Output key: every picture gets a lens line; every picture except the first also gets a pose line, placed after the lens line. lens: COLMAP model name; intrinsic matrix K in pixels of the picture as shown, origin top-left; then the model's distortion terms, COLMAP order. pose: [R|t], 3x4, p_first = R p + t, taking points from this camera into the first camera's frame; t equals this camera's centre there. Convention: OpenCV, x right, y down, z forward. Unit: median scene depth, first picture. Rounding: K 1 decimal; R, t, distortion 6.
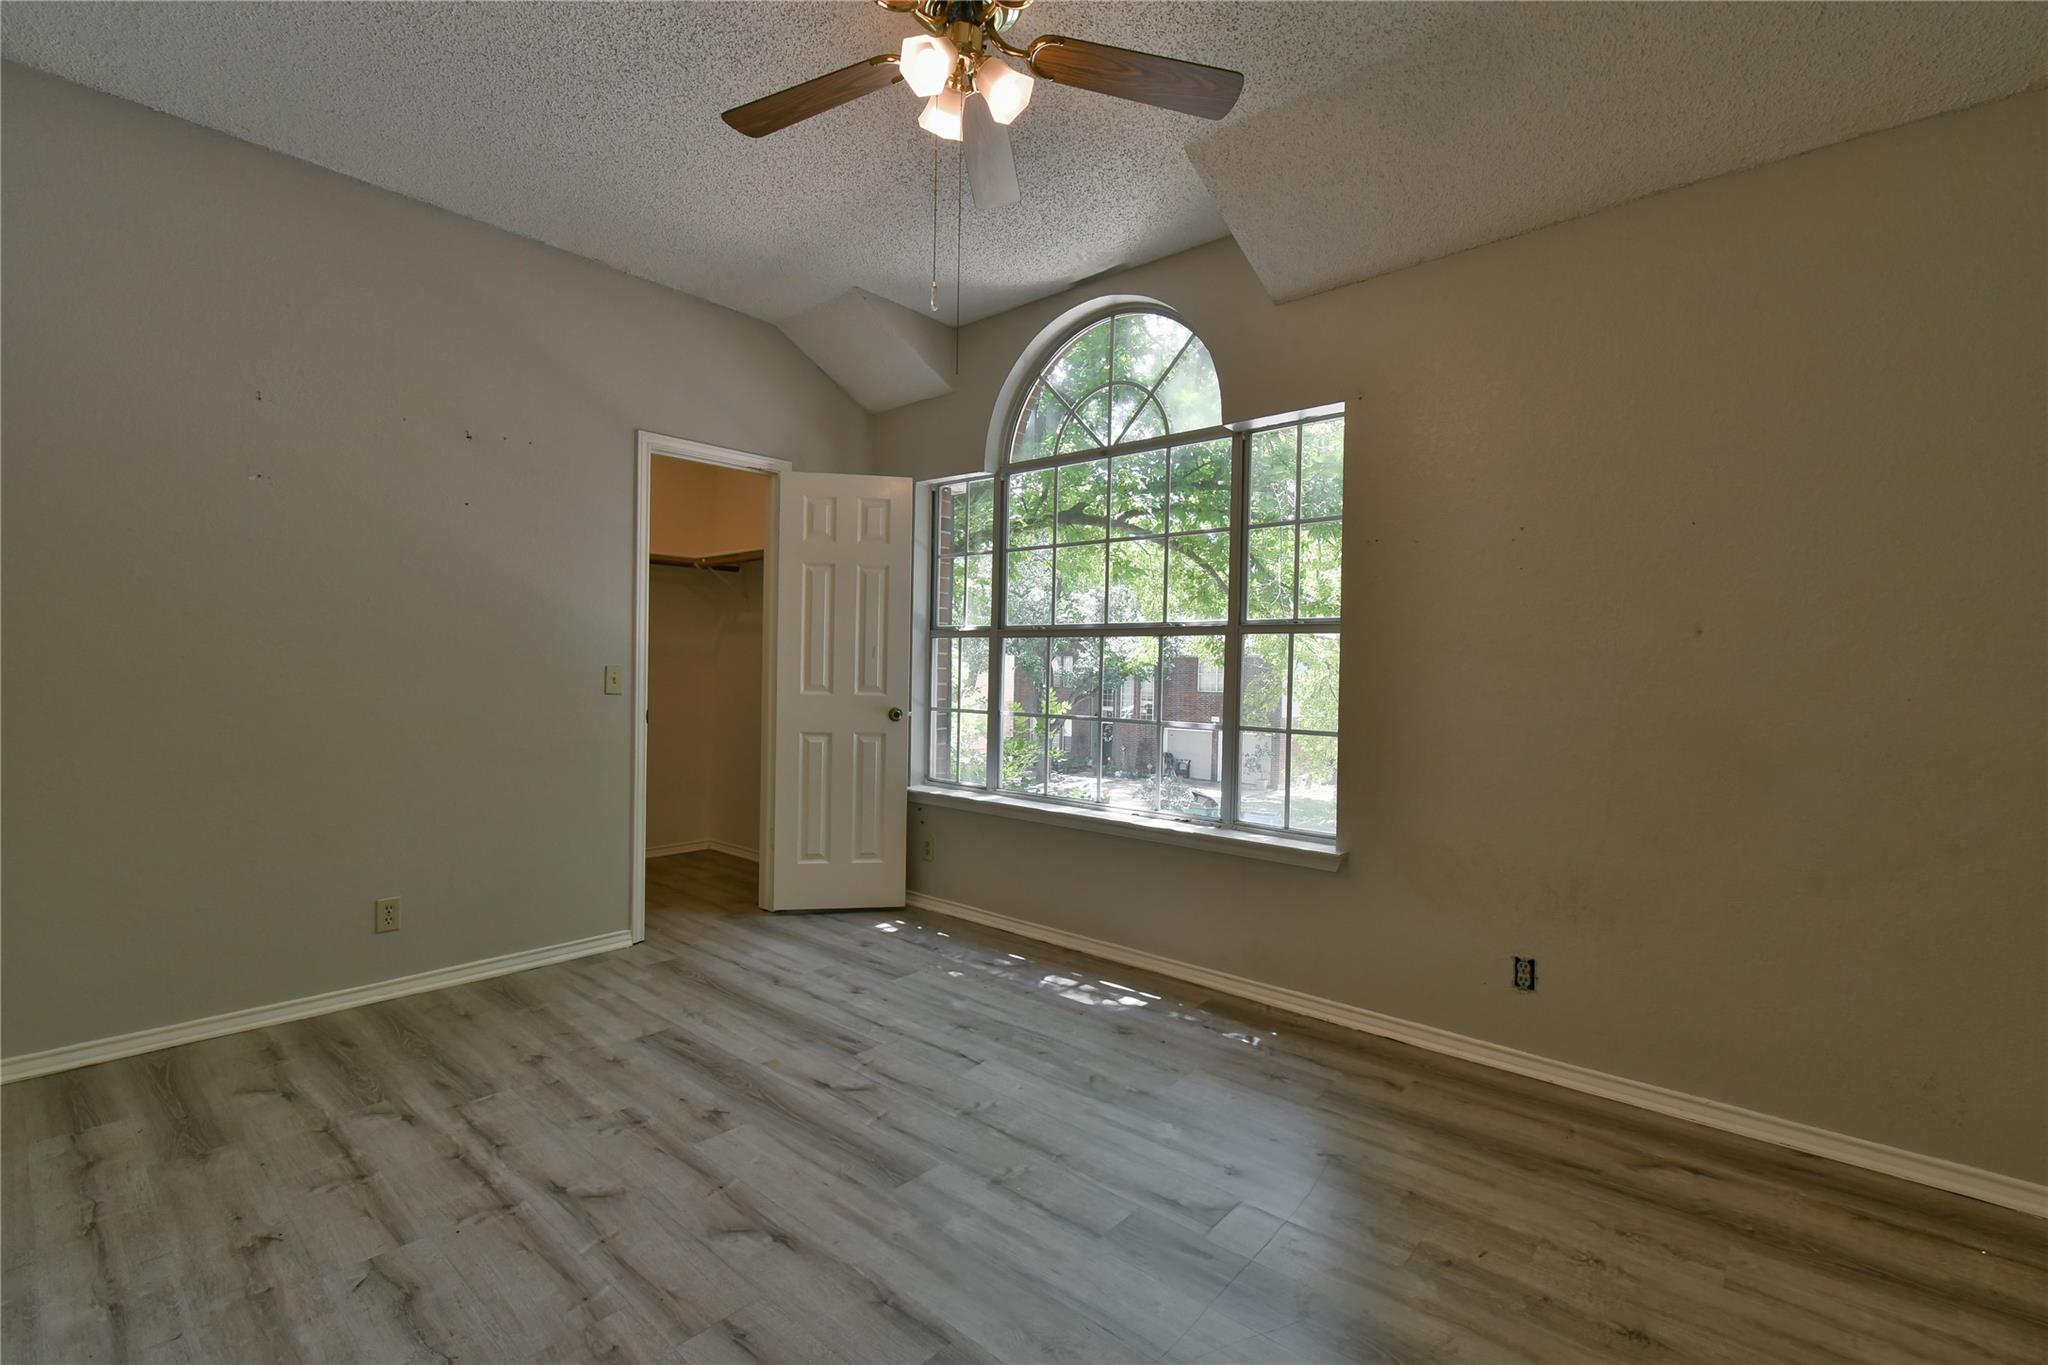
lens RADIAL K [[906.4, 0, 1020.9], [0, 906.4, 676.8], [0, 0, 1]] dist [0.005016, -0.001911]
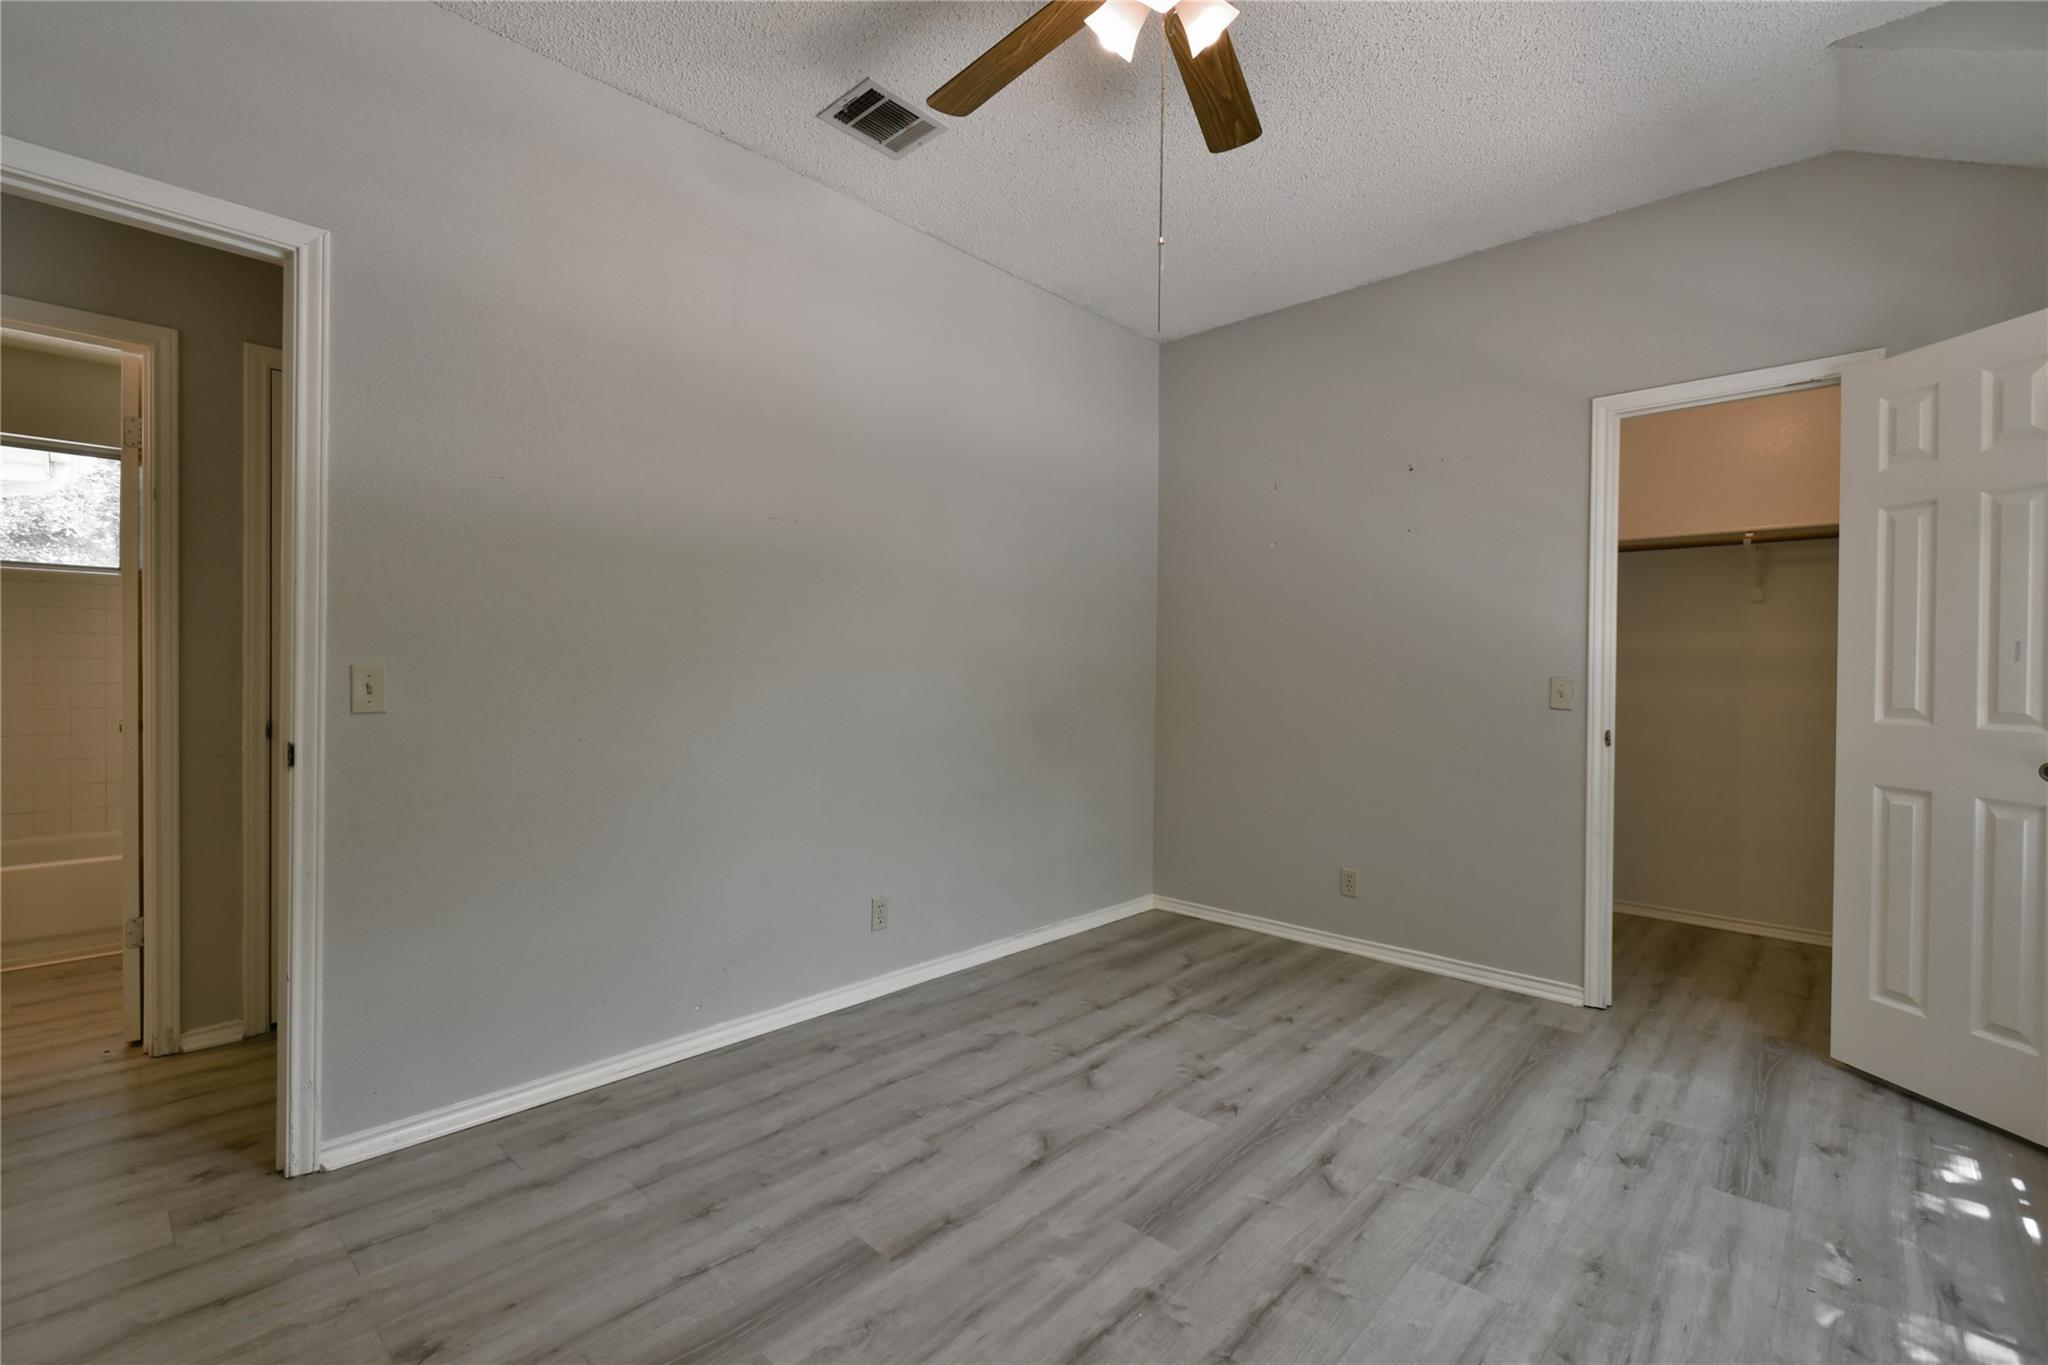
lens RADIAL K [[906.4, 0, 1019.4], [0, 906.4, 678.3], [0, 0, 1]] dist [0.005016, -0.001911]
pose [[-0.040679, -0.007476, -0.999144, 0.575518], [-0.017343, 0.999827, -0.006775, 0.004845], [0.999022, 0.017052, -0.040802, 0.650739]]
